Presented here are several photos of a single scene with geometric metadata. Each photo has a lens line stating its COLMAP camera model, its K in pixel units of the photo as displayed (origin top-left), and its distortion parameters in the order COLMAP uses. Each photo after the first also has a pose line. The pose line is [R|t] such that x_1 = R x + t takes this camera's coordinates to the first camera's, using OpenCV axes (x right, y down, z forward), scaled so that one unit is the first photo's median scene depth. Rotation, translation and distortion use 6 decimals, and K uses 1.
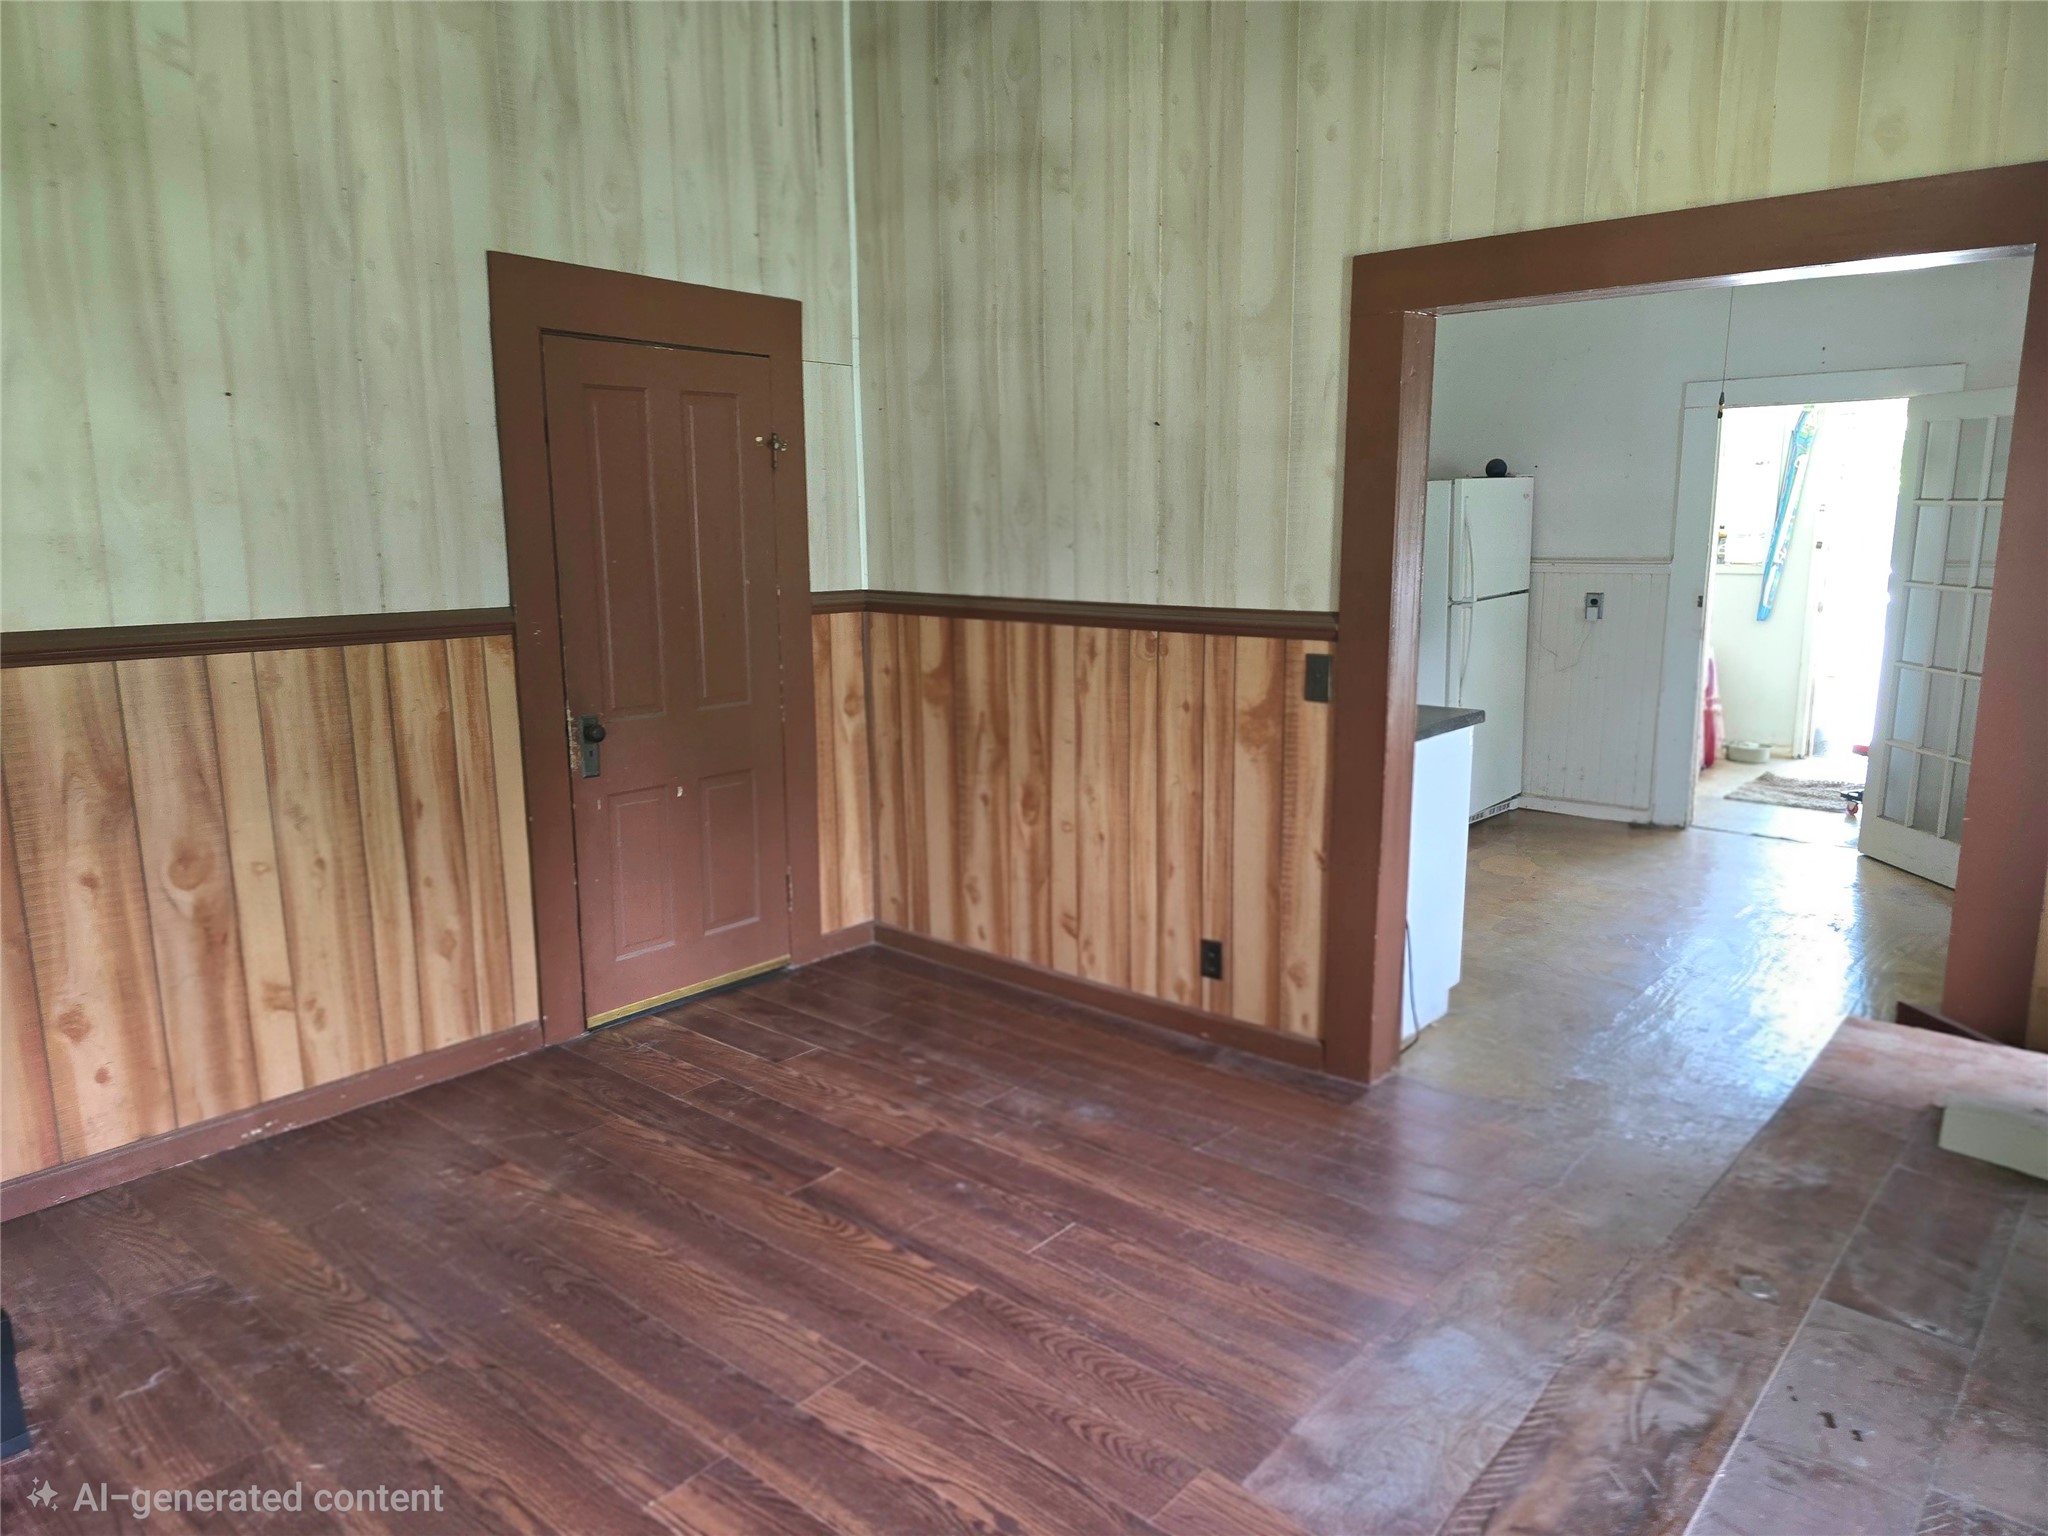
lens RADIAL K [[1379.6, 0, 1022.9], [0, 1379.6, 772.7], [0, 0, 1]] dist [0.003789, -0.012721]
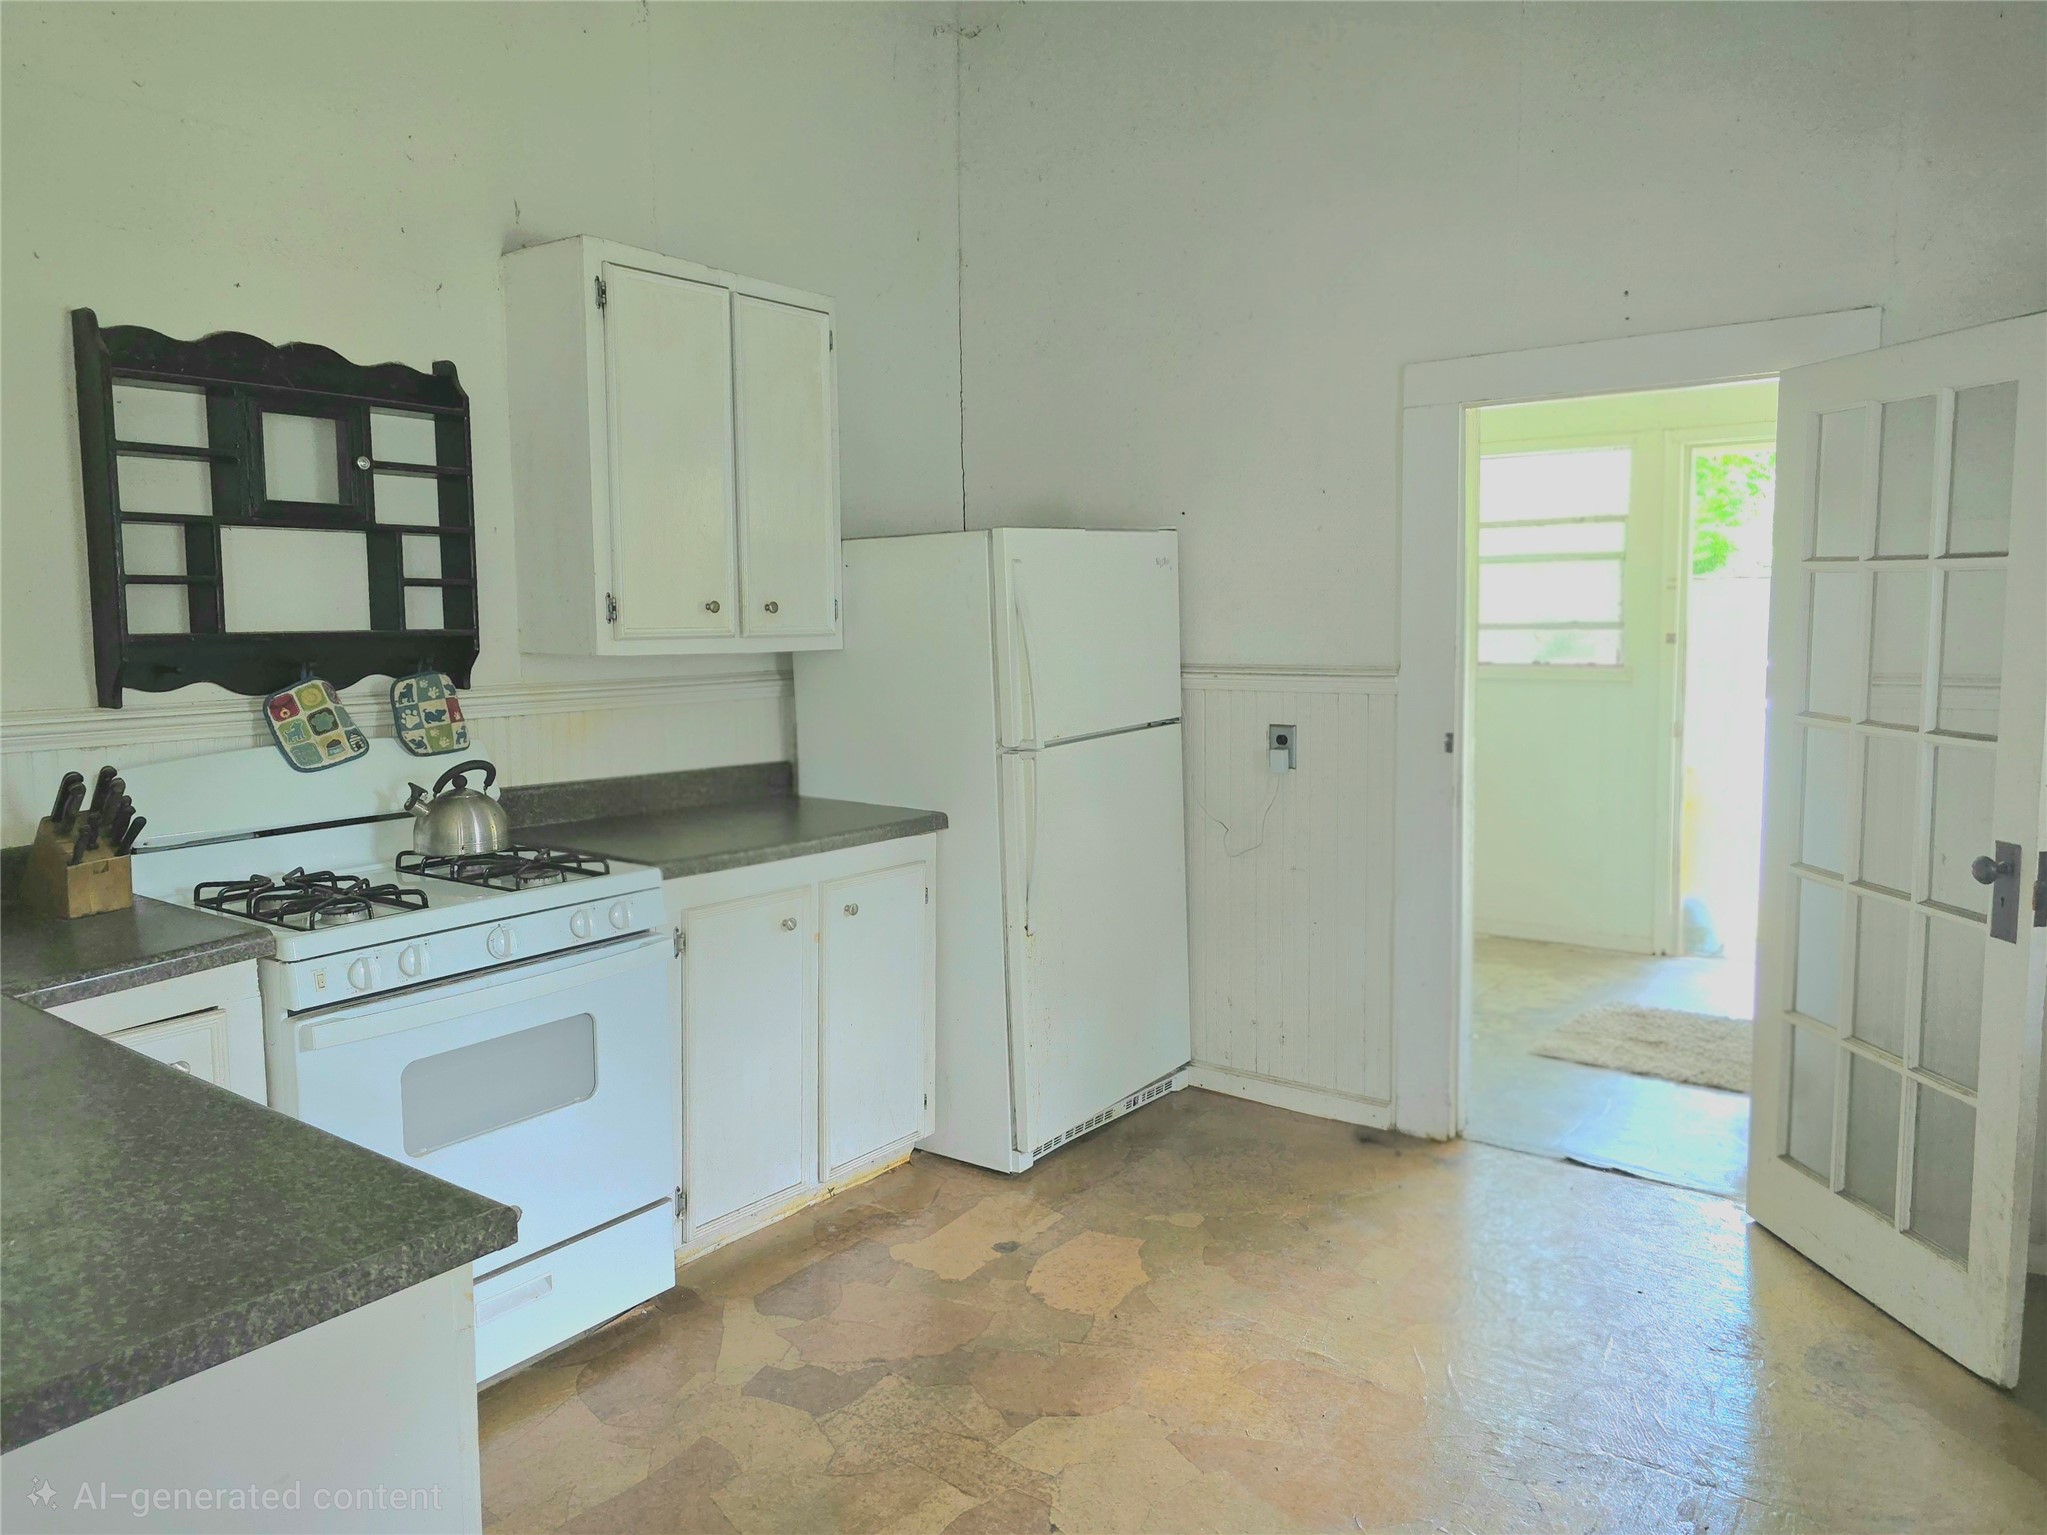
lens RADIAL K [[1378.9, 0, 1039.9], [0, 1378.9, 705.5], [0, 0, 1]] dist [0.003789, -0.012721]
pose [[0.997884, -0.007676, 0.064568, 0.284797], [0.014457, 0.994344, -0.105219, -0.081648], [-0.063395, 0.105930, 0.992351, 0.444830]]
